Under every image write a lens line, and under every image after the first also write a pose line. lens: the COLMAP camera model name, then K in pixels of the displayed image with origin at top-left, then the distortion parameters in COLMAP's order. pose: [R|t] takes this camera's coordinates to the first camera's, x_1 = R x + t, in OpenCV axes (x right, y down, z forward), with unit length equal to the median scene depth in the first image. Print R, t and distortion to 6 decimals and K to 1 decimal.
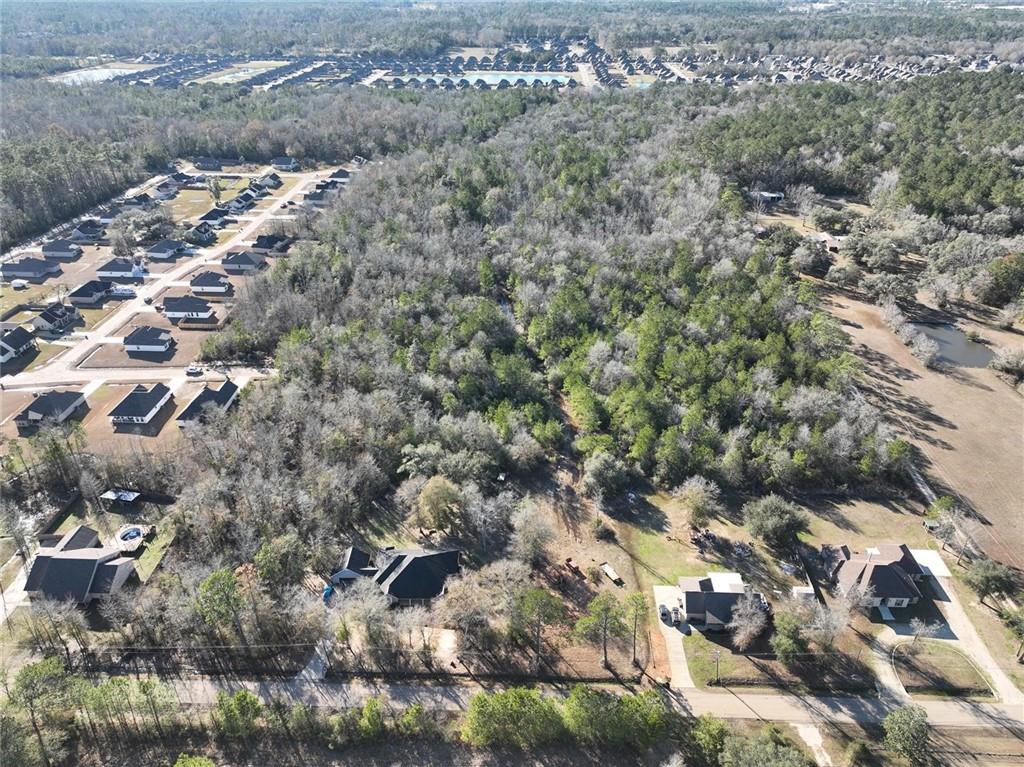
lens RADIAL K [[718.6, 0, 511.7], [0, 718.6, 388.4], [0, 0, 1]] dist [-0.004656, 0.021120]
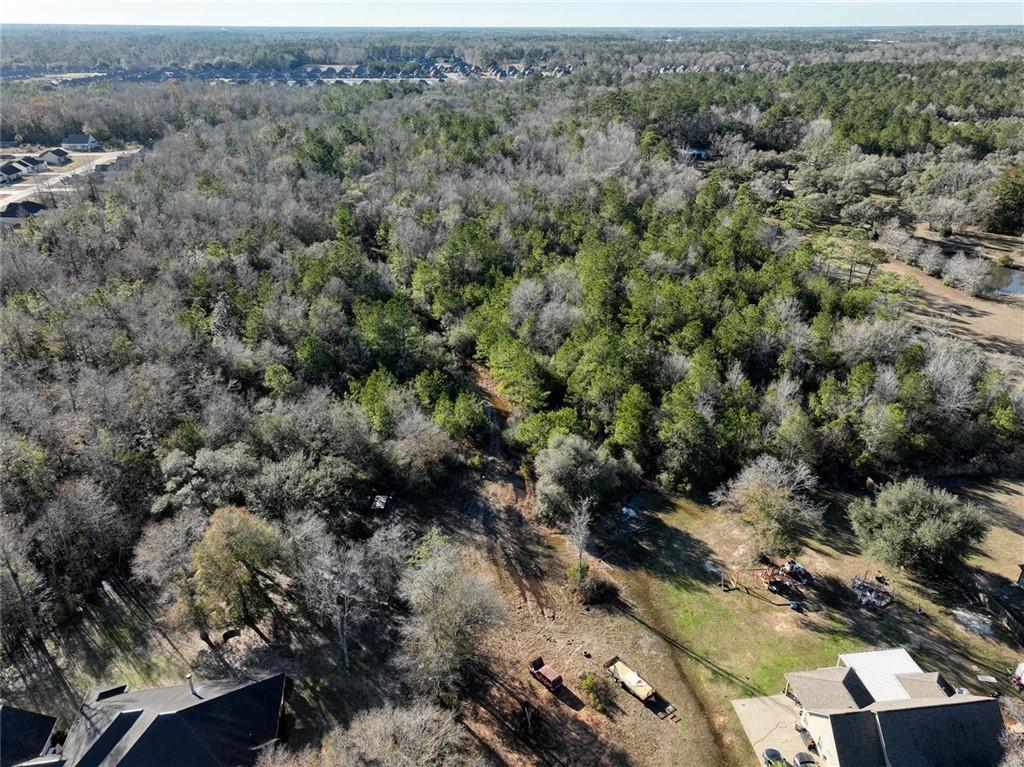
lens RADIAL K [[718.6, 0, 511.7], [0, 718.6, 388.4], [0, 0, 1]] dist [-0.004656, 0.021120]
pose [[0.985238, -0.075159, 0.153808, 0.005188], [0.084034, 0.995104, -0.052026, 0.061997], [-0.149145, 0.064183, 0.986730, 0.380100]]
